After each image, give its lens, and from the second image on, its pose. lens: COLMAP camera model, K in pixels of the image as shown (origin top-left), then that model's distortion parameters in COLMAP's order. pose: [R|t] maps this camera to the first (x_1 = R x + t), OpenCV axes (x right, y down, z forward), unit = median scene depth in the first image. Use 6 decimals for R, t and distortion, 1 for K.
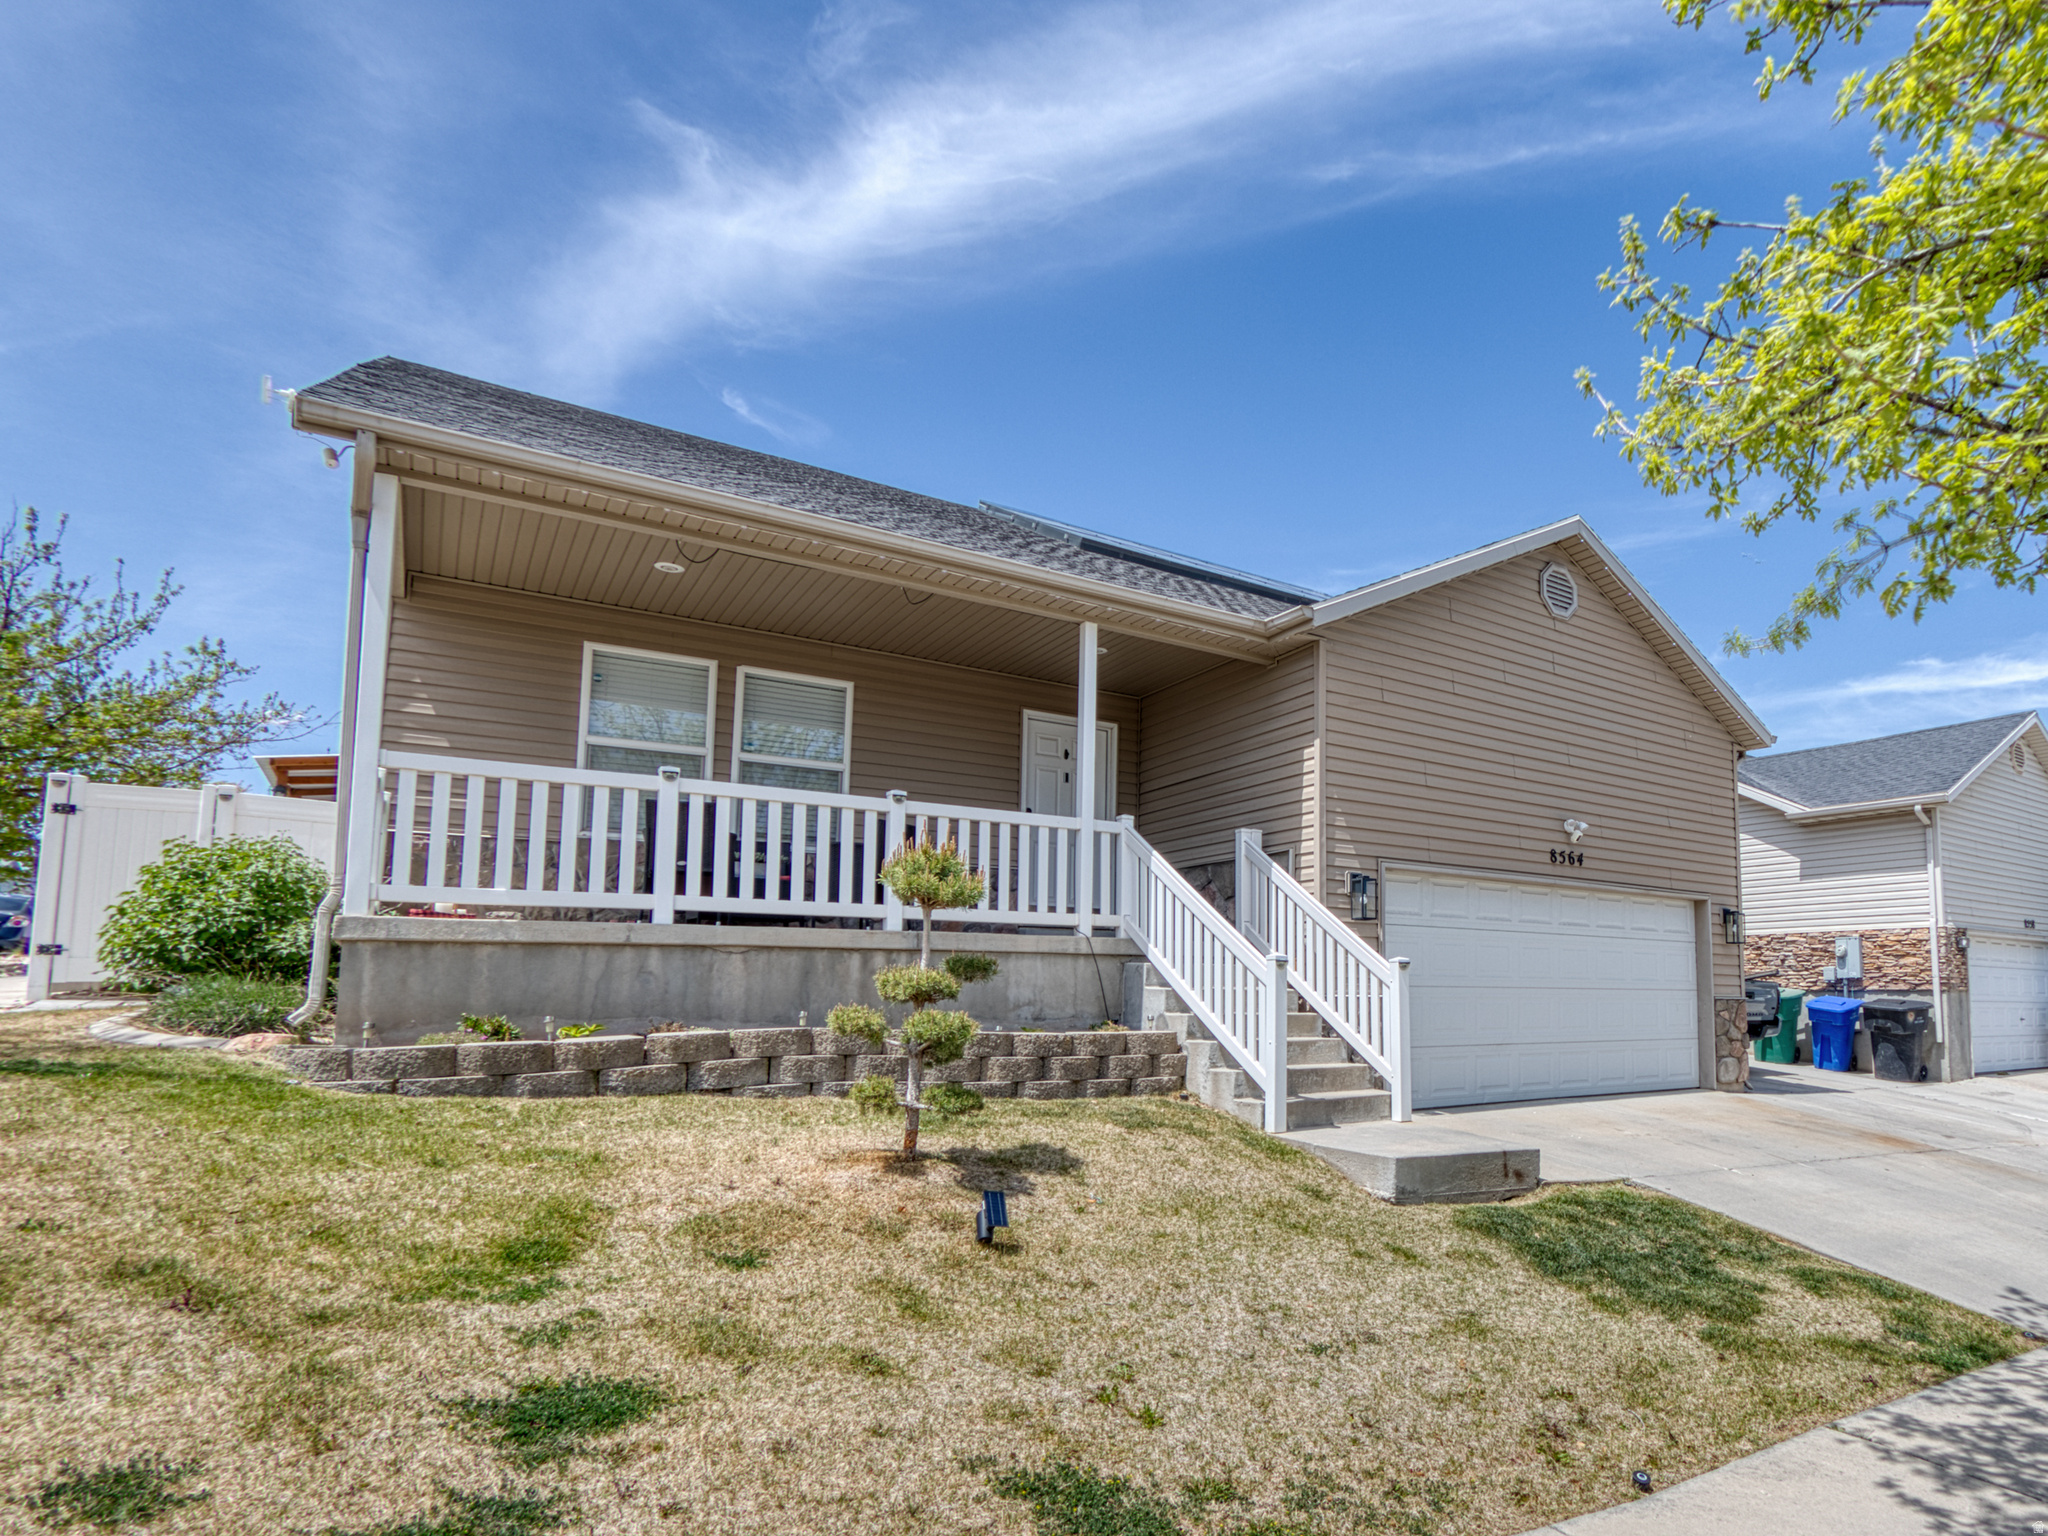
lens RADIAL K [[1149.8, 0, 1142.1], [0, 1149.8, 882.8], [0, 0, 1]] dist [-0.024385, -0.000729]
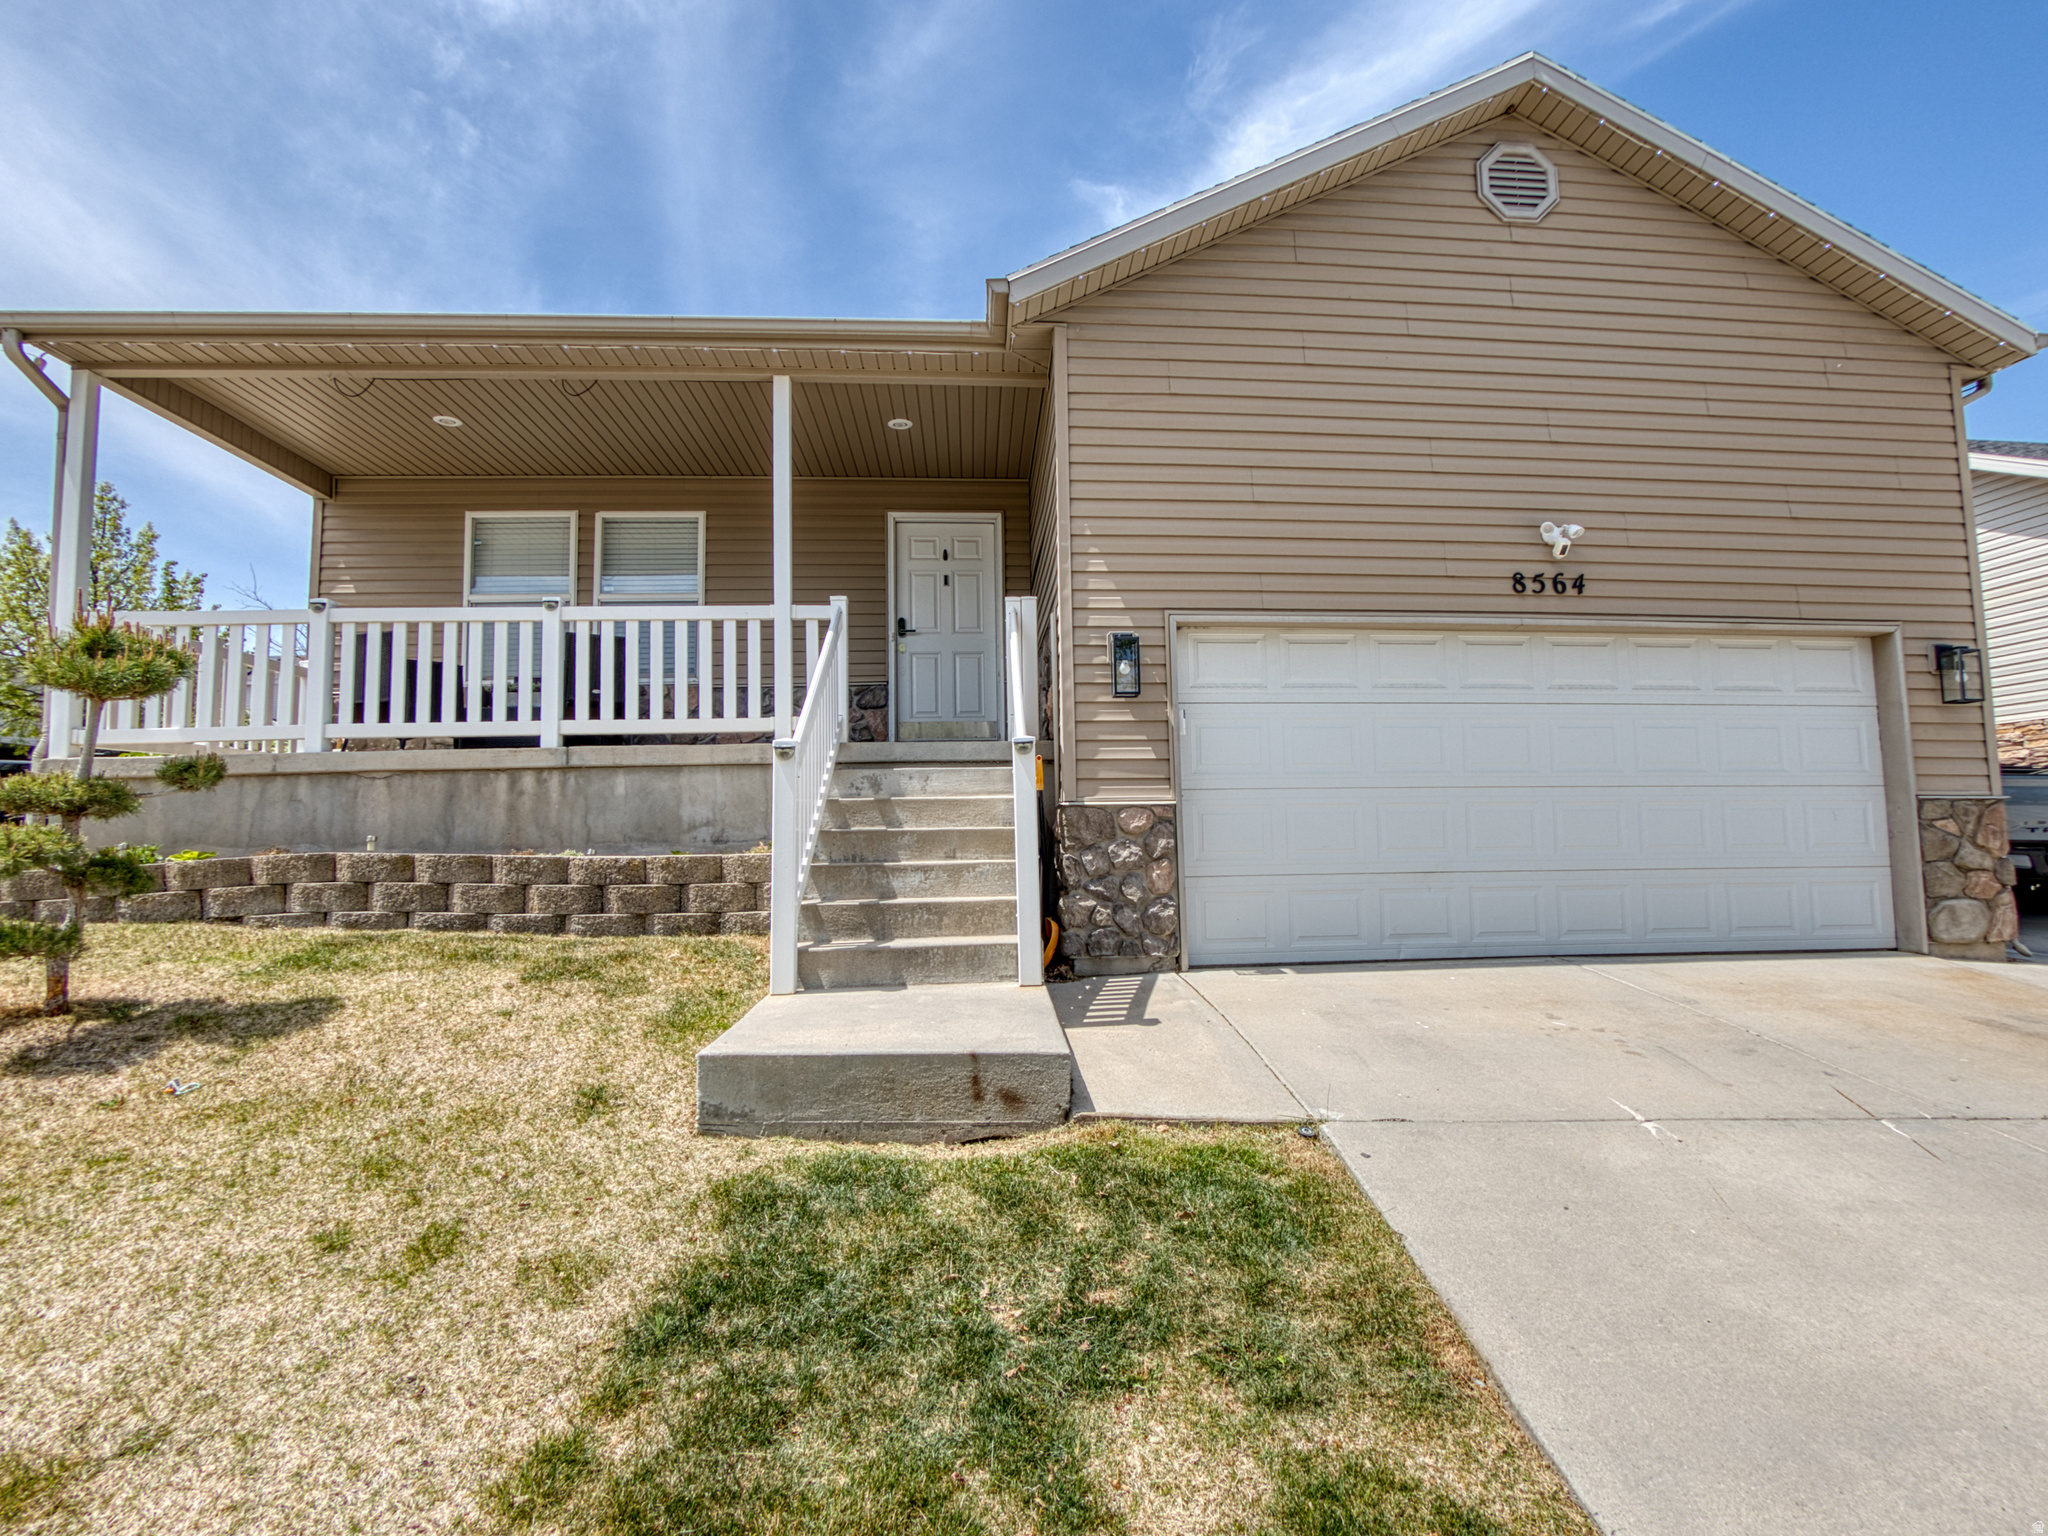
lens RADIAL K [[989.6, 0, 907.0], [0, 989.6, 765.5], [0, 0, 1]] dist [-0.015121, -0.001714]
pose [[0.879590, -0.055535, -0.472480, 0.368689], [0.067769, 0.997661, 0.008897, 0.061686], [0.470881, -0.039845, 0.881296, 0.398763]]
